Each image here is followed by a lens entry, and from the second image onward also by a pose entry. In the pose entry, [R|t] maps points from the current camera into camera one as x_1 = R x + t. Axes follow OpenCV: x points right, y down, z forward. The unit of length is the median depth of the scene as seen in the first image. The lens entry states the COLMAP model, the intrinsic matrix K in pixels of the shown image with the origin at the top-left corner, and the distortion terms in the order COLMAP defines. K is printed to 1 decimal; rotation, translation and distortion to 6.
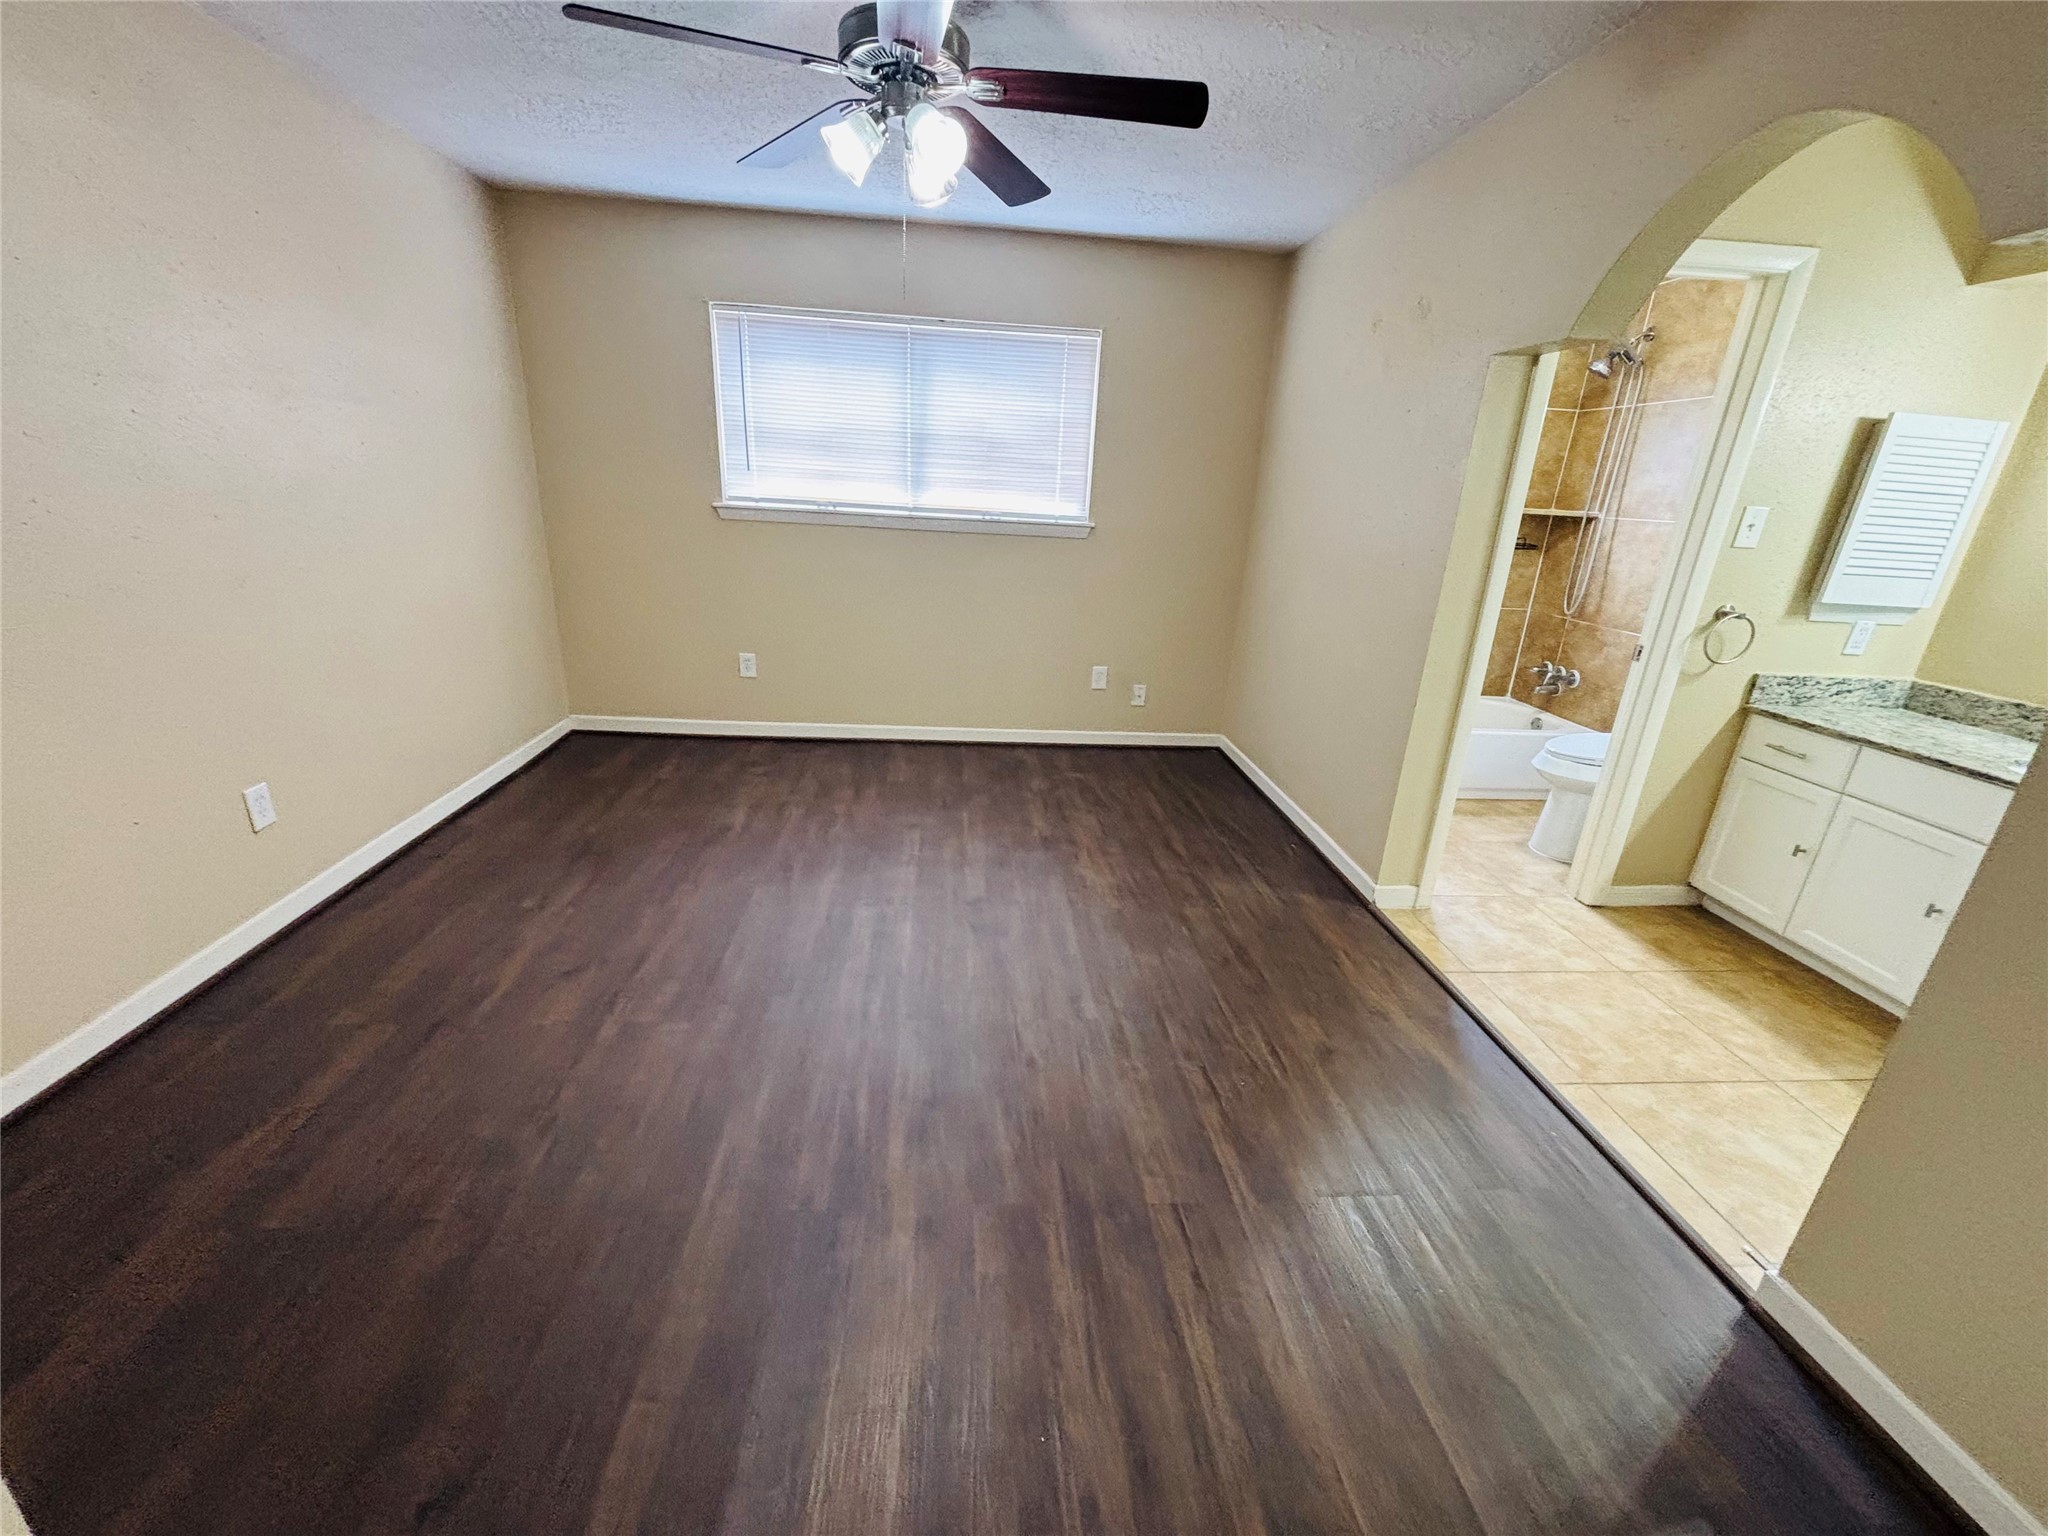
lens RADIAL K [[832.9, 0, 1024.0], [0, 832.9, 768.0], [0, 0, 1]] dist [0.005002, 0.000461]
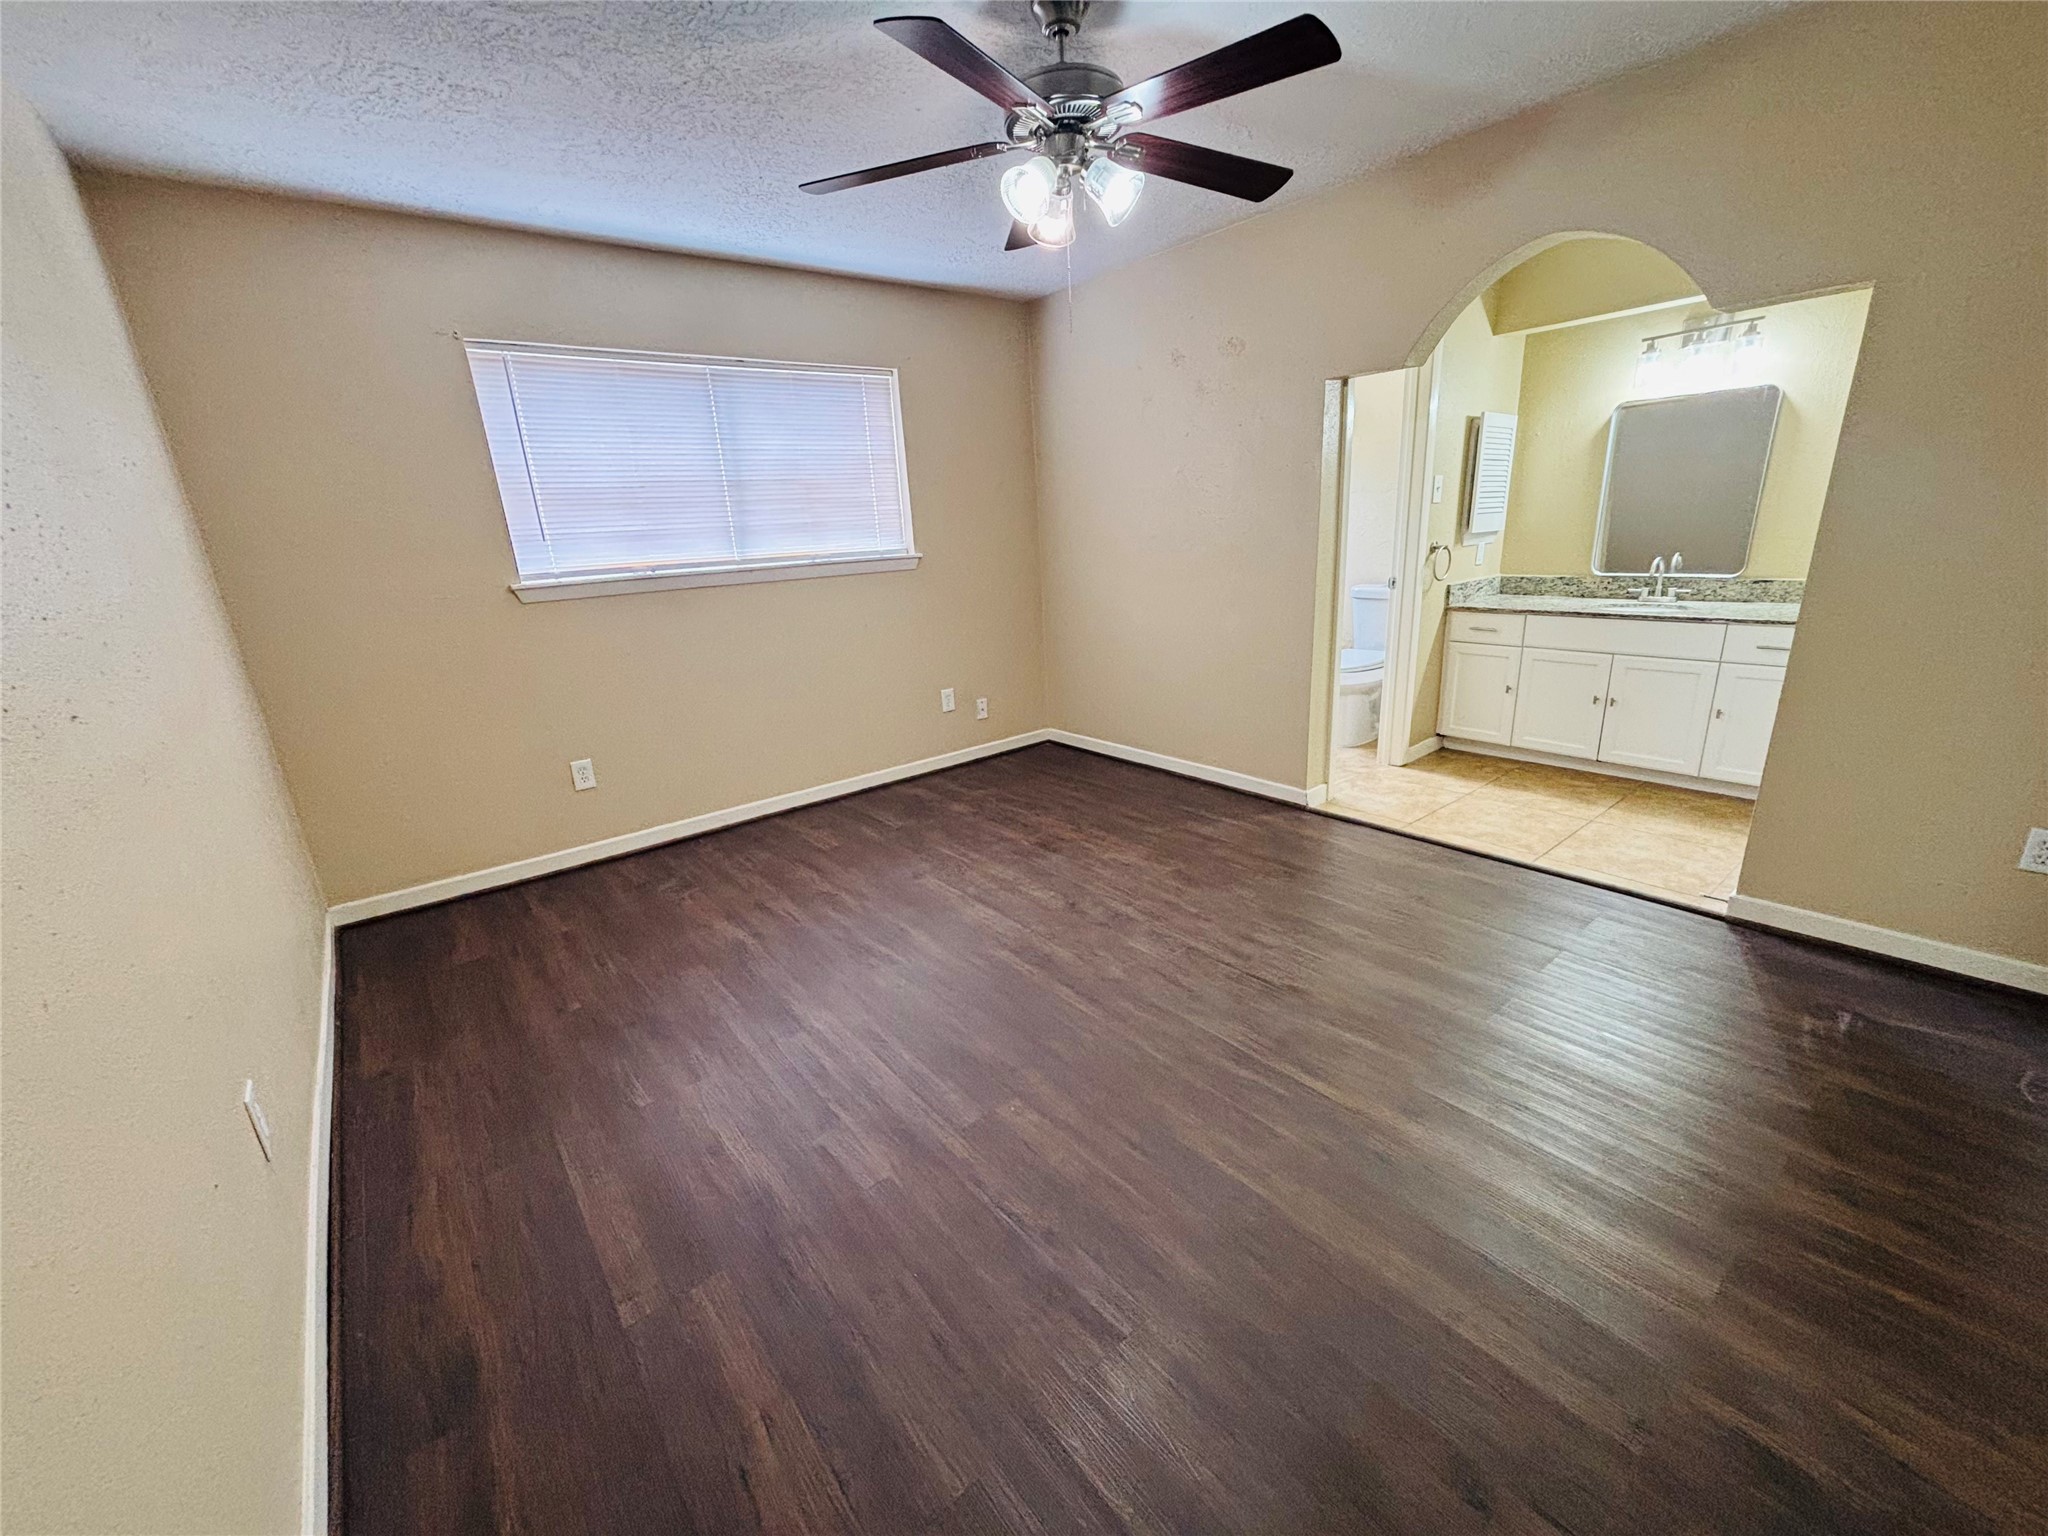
lens RADIAL K [[828.4, 0, 1024.0], [0, 828.4, 768.0], [0, 0, 1]] dist [0.010035, 0.000465]
pose [[0.822259, -0.254683, 0.508946, -0.492895], [0.276512, 0.960414, 0.033868, -0.047692], [-0.497425, 0.112881, 0.860132, 0.105641]]
